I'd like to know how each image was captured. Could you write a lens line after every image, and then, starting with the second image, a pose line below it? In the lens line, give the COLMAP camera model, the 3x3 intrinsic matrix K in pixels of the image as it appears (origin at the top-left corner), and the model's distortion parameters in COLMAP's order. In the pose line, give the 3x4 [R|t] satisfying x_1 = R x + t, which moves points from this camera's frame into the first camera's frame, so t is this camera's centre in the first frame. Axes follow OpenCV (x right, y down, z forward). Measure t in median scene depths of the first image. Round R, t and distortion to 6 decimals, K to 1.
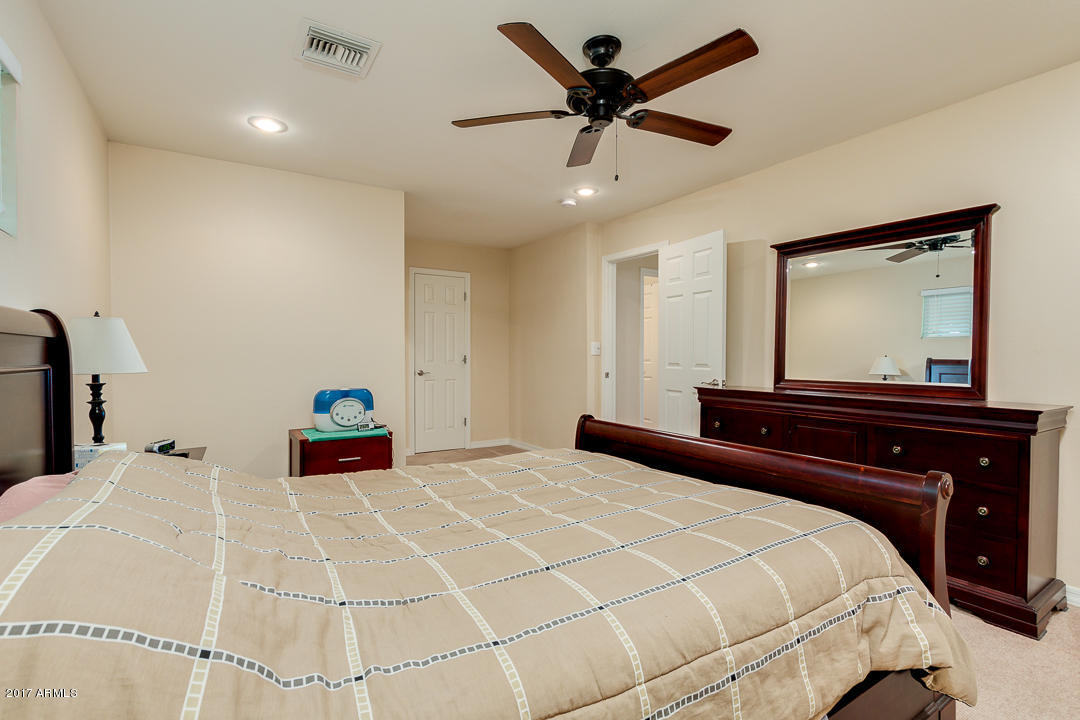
lens RADIAL K [[497.1, 0, 541.8], [0, 497.1, 362.5], [0, 0, 1]] dist [-0.000446, -0.000595]
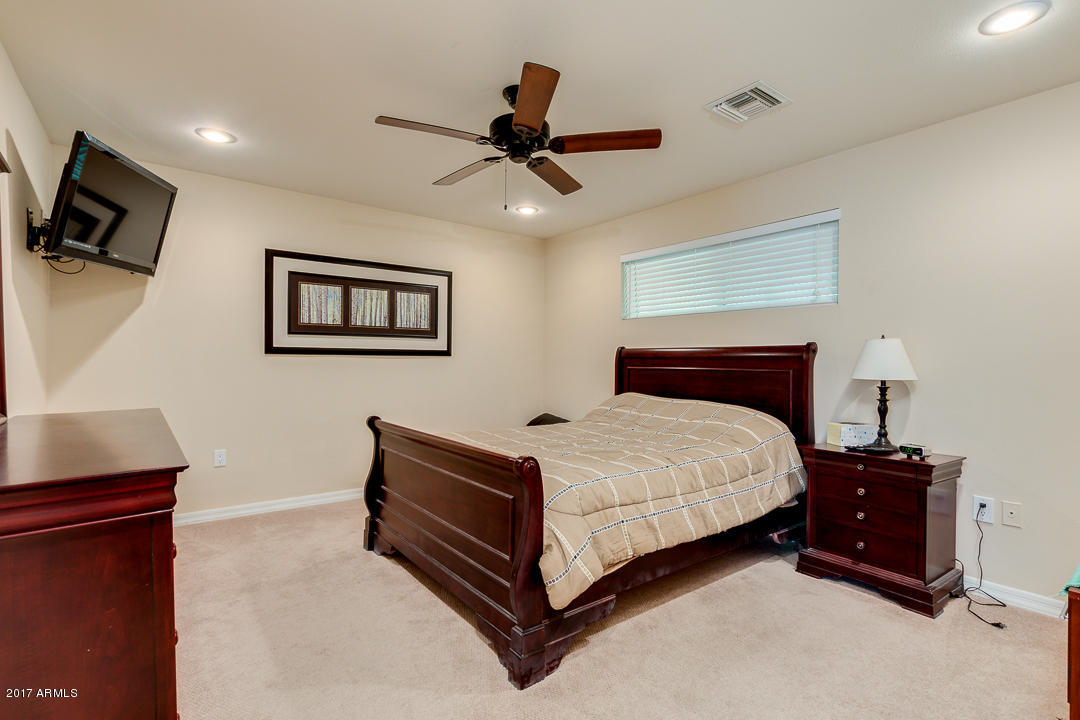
lens RADIAL K [[497.1, 0, 541.8], [0, 497.1, 362.5], [0, 0, 1]] dist [-0.000446, -0.000595]
pose [[-0.996386, -0.005557, -0.084755, 0.107064], [-0.007148, 0.999804, 0.018485, -0.026822], [0.084636, 0.019024, -0.996230, 1.377570]]
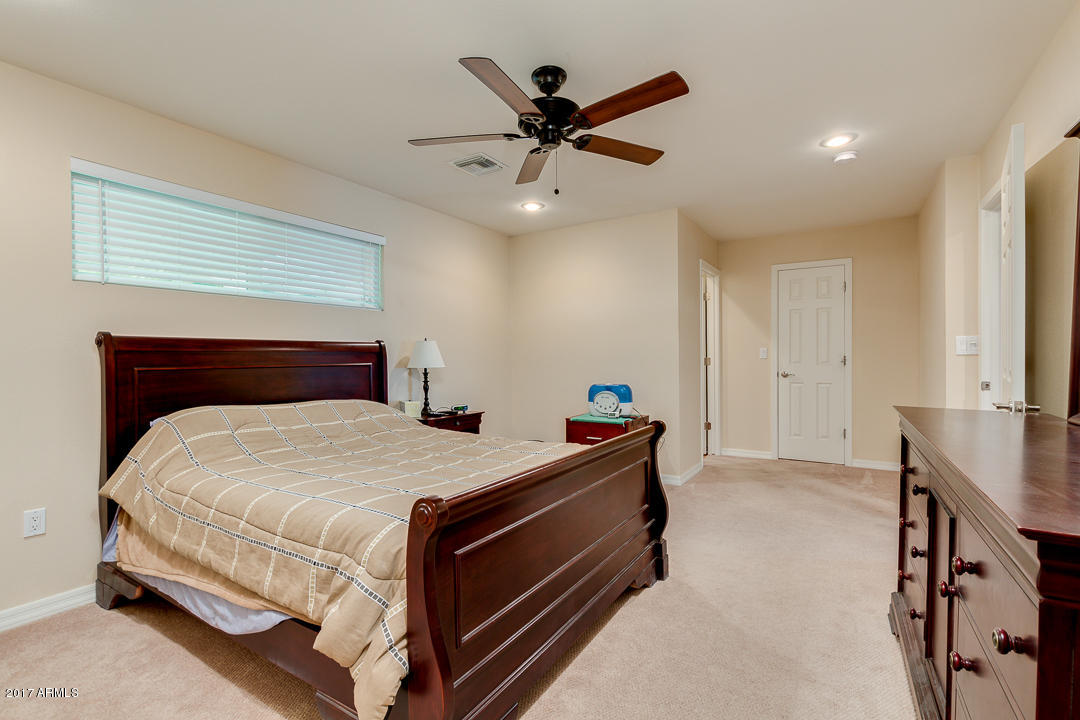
lens RADIAL K [[490.5, 0, 558.3], [0, 490.5, 361.7], [0, 0, 1]] dist [0.000358, -0.000159]
pose [[0.440302, 0.005438, -0.897833, 0.718705], [-0.005660, 0.999979, 0.003281, -0.007920], [0.897832, 0.003638, 0.440323, 0.356197]]
